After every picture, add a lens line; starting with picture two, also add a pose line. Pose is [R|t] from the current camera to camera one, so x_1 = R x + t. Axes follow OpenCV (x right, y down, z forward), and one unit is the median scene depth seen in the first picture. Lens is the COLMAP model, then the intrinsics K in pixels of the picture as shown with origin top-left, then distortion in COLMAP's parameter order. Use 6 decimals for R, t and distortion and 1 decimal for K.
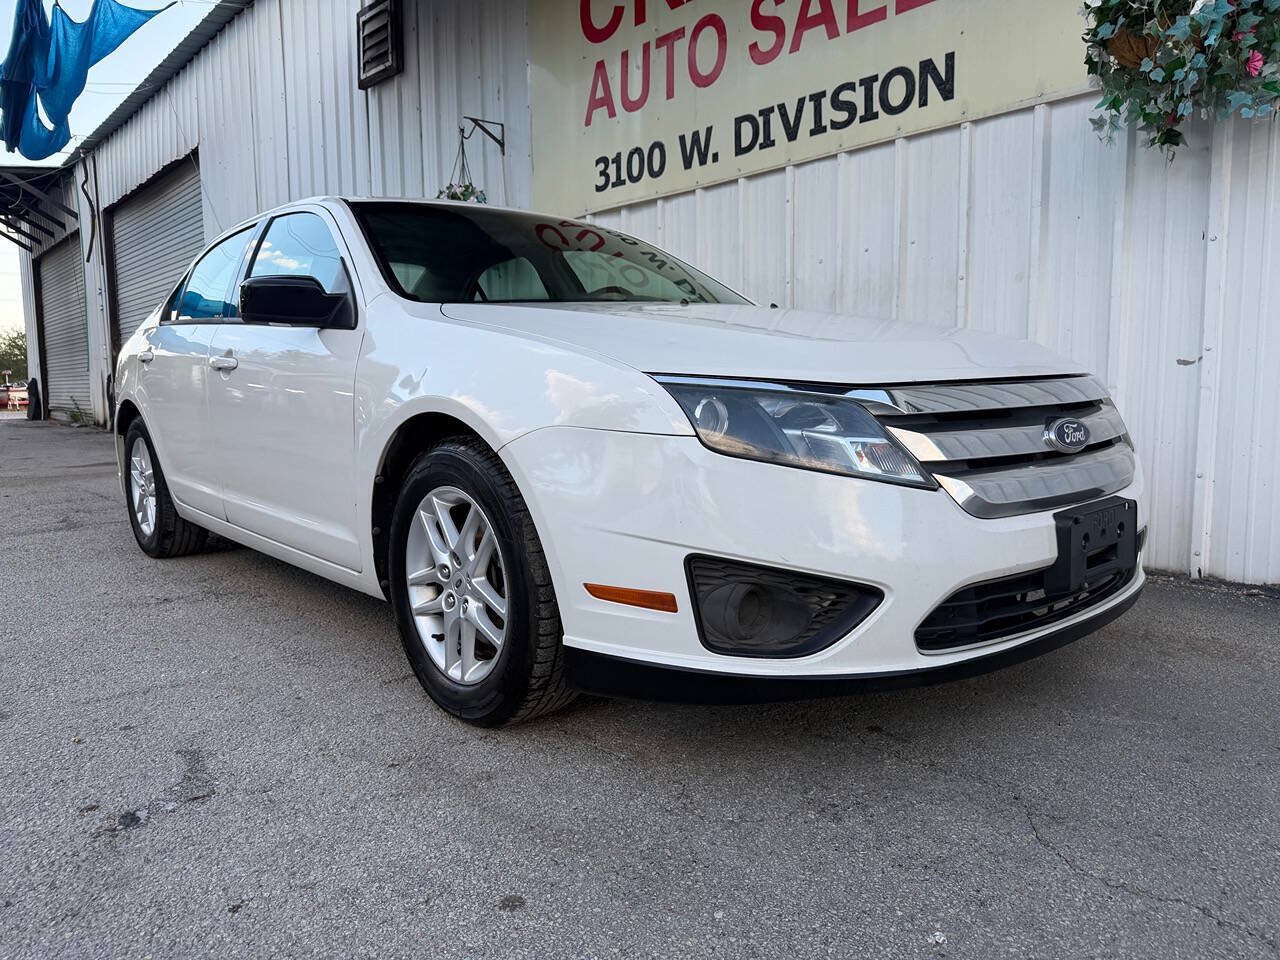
lens RADIAL K [[921.3, 0, 632.0], [0, 921.3, 497.8], [0, 0, 1]] dist [0.000205, -0.036026]
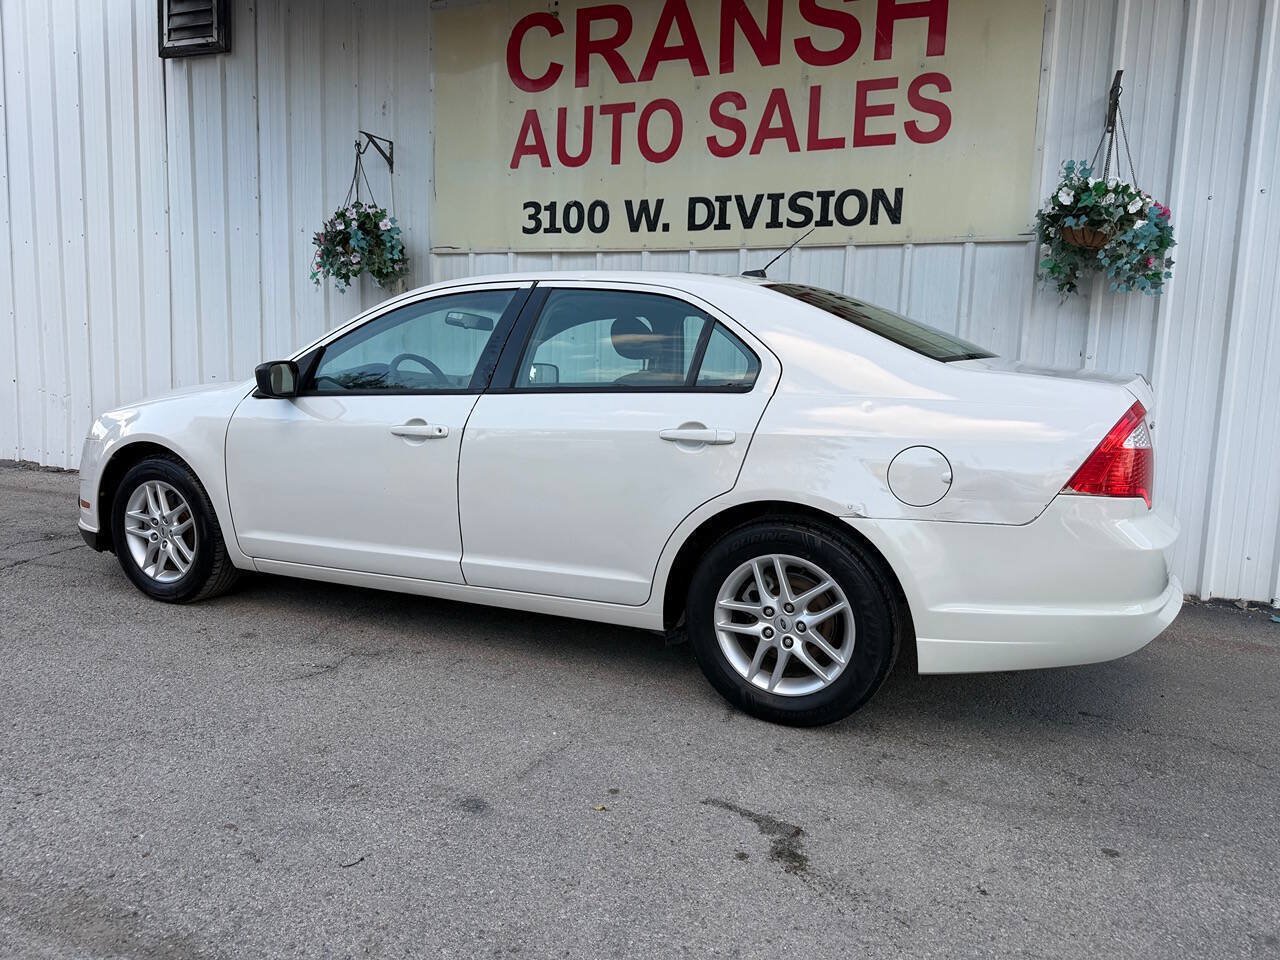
lens RADIAL K [[917.2, 0, 636.0], [0, 917.2, 491.4], [0, 0, 1]] dist [0.136343, -0.316298]
pose [[0.896164, -0.015766, 0.443443, -0.491590], [0.005560, 0.999689, 0.024305, -0.073797], [-0.443689, -0.019316, 0.895973, -0.024951]]
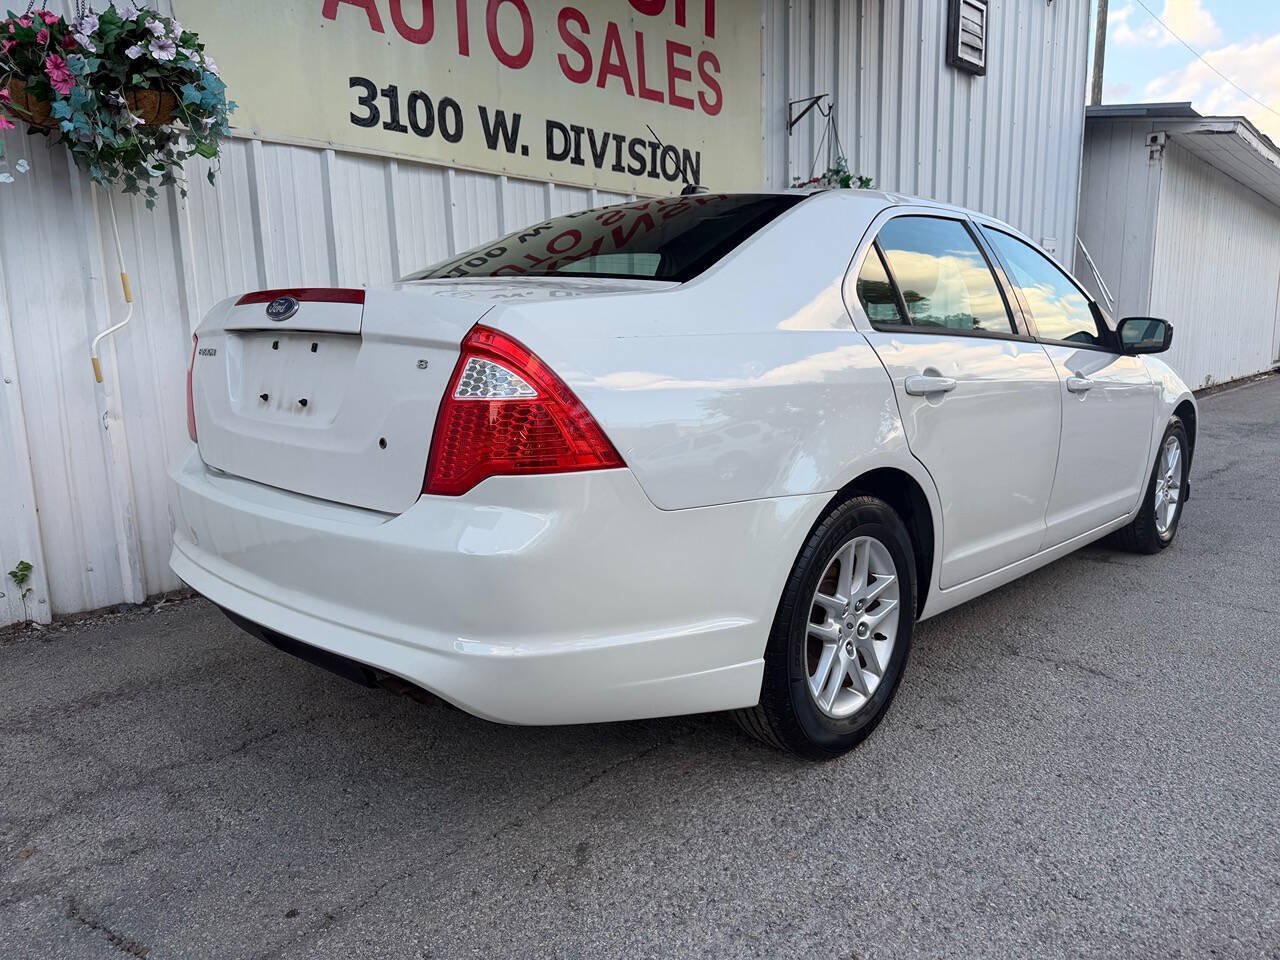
lens RADIAL K [[924.2, 0, 634.8], [0, 924.2, 499.3], [0, 0, 1]] dist [-0.017787, -0.007324]
pose [[-0.104755, -0.152709, 0.982704, -0.961075], [0.135392, 0.976750, 0.166217, -0.174931], [-0.985239, 0.150462, -0.081644, 1.091325]]
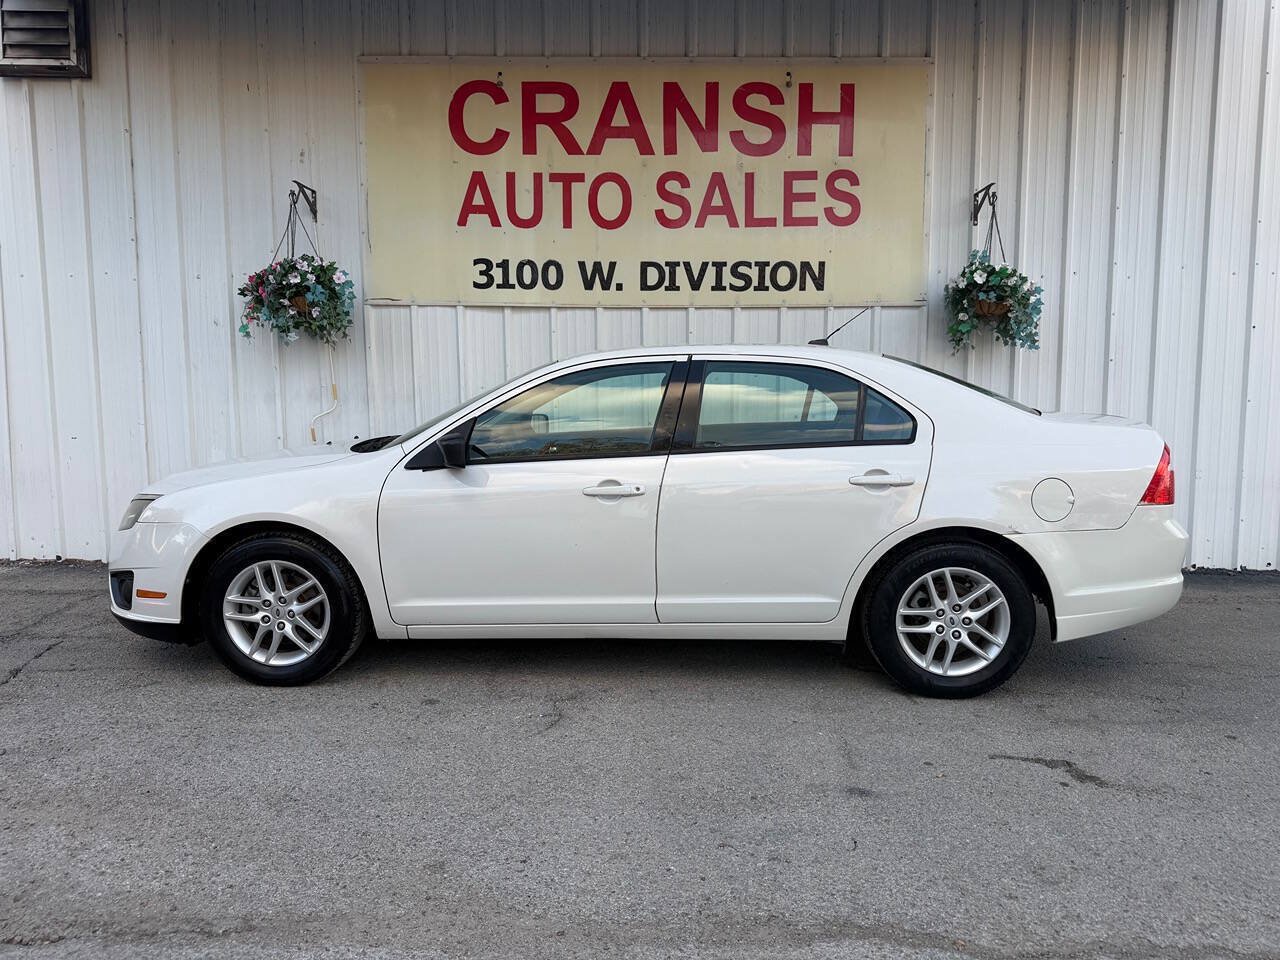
lens RADIAL K [[917.9, 0, 642.6], [0, 917.9, 485.8], [0, 0, 1]] dist [0.132436, -0.244193]
pose [[0.655377, -0.061756, 0.752773, -0.929339], [0.074173, 0.997097, 0.017223, -0.122560], [-0.751651, 0.044548, 0.658055, 0.156217]]
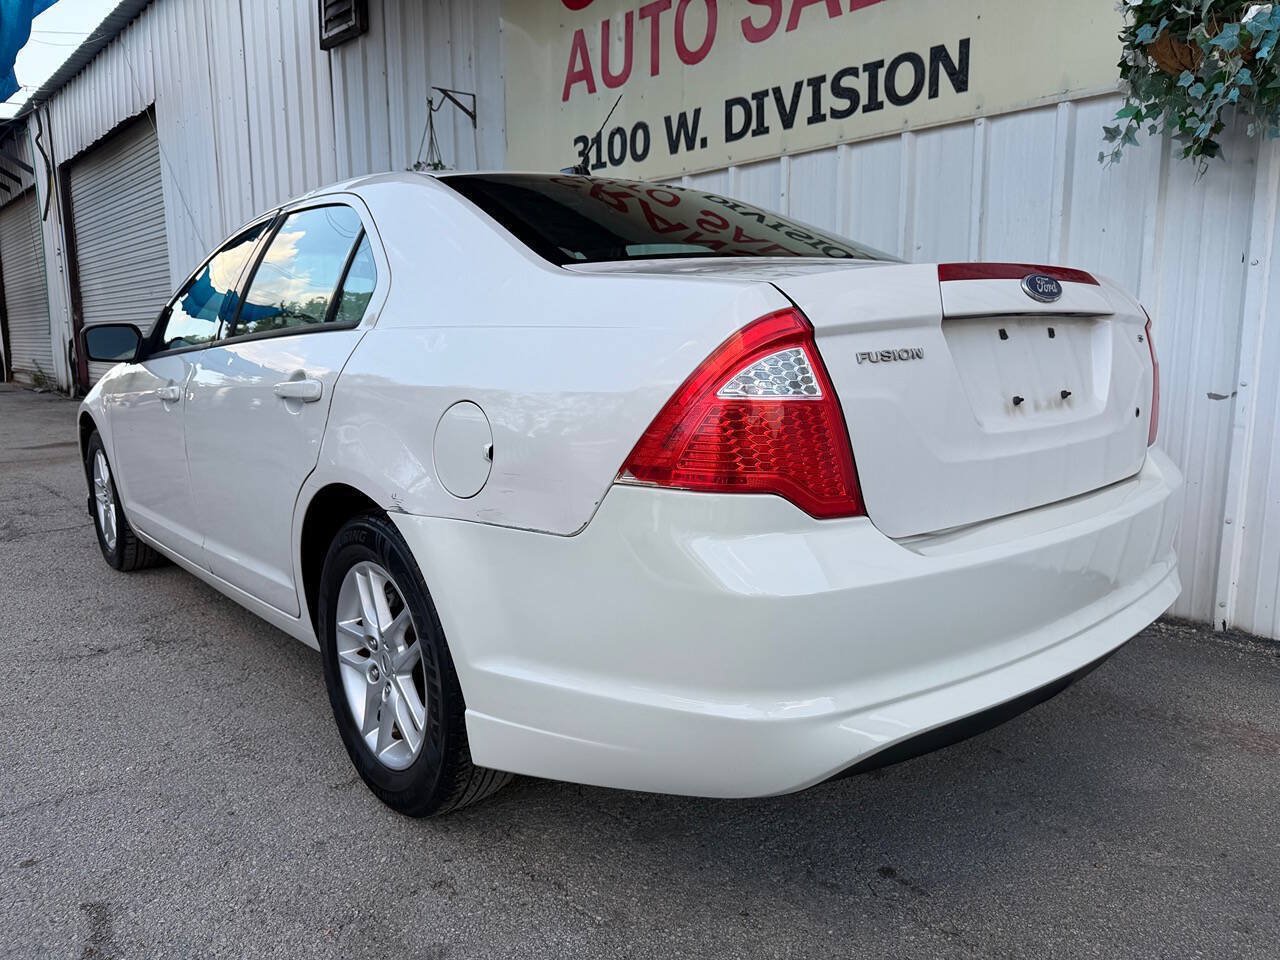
lens RADIAL K [[924.2, 0, 634.8], [0, 924.2, 499.3], [0, 0, 1]] dist [-0.017787, -0.007324]
pose [[0.999774, 0.000774, 0.021262, 0.002363], [-0.001911, 0.998567, 0.053488, -0.067306], [-0.021191, -0.053517, 0.998342, 0.067652]]
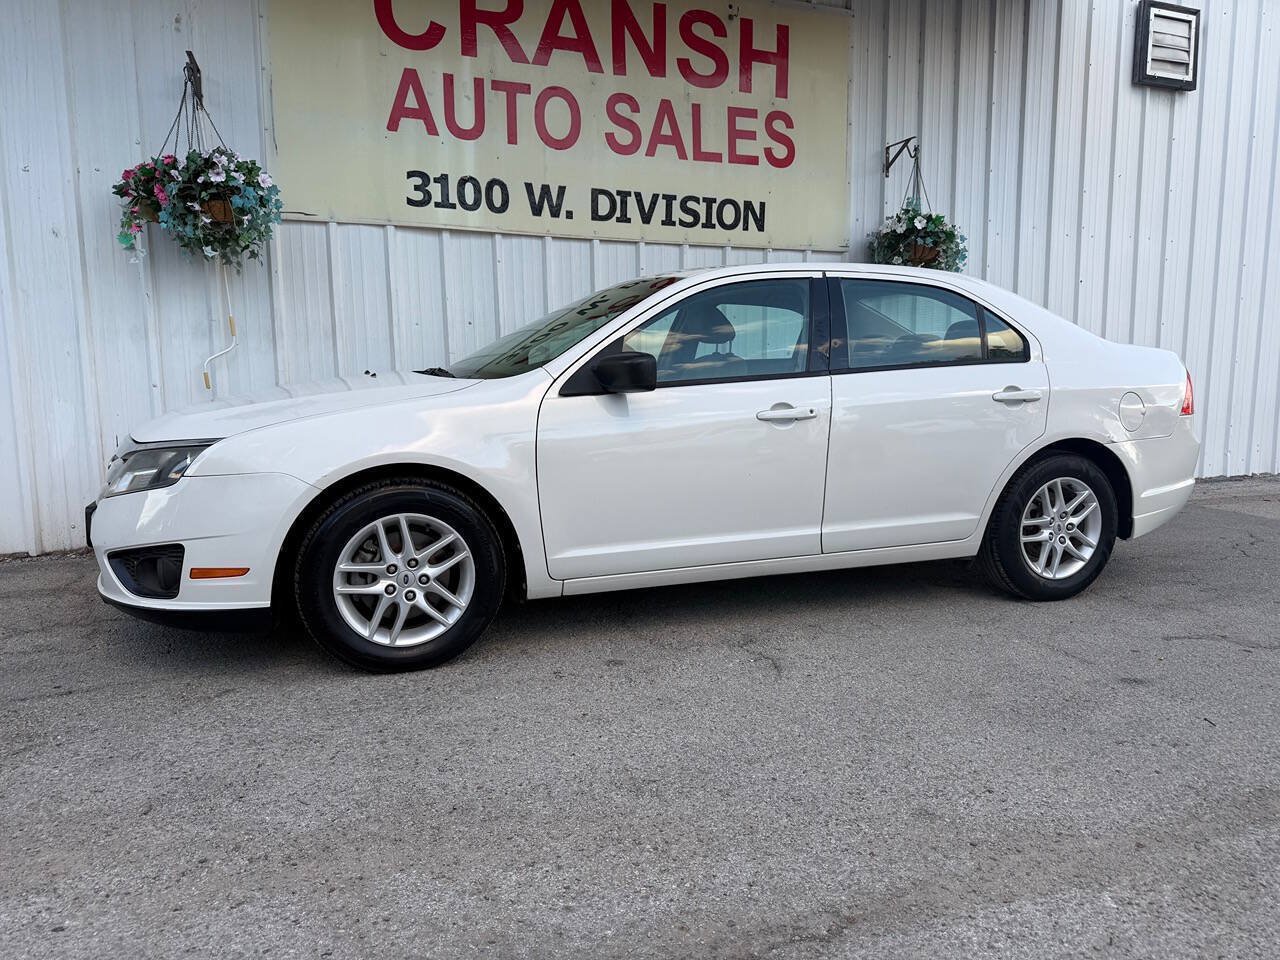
lens RADIAL K [[914.6, 0, 655.1], [0, 914.6, 486.0], [0, 0, 1]] dist [0.088083, -0.151844]
pose [[0.305418, -0.108649, 0.946000, -1.087605], [0.104978, 0.991255, 0.079954, -0.118879], [-0.946414, 0.074889, 0.314153, 0.595692]]
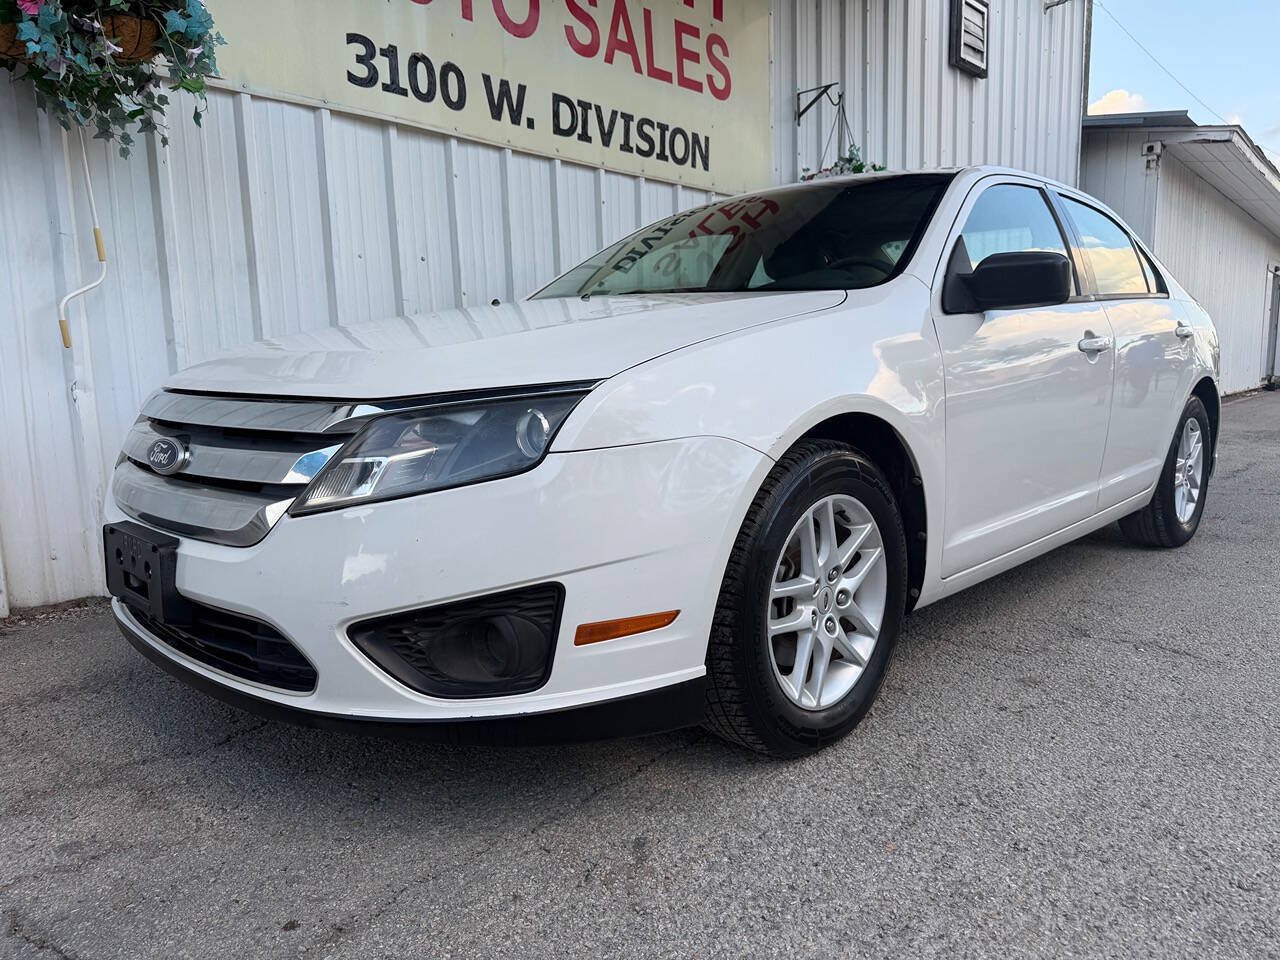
lens RADIAL K [[928.0, 0, 643.7], [0, 928.0, 495.8], [0, 0, 1]] dist [-0.021654, 0.000571]
pose [[-0.132093, -0.116400, 0.984379, -0.902331], [0.137025, 0.981403, 0.134435, -0.130866], [-0.981721, 0.152643, -0.113687, 1.122368]]
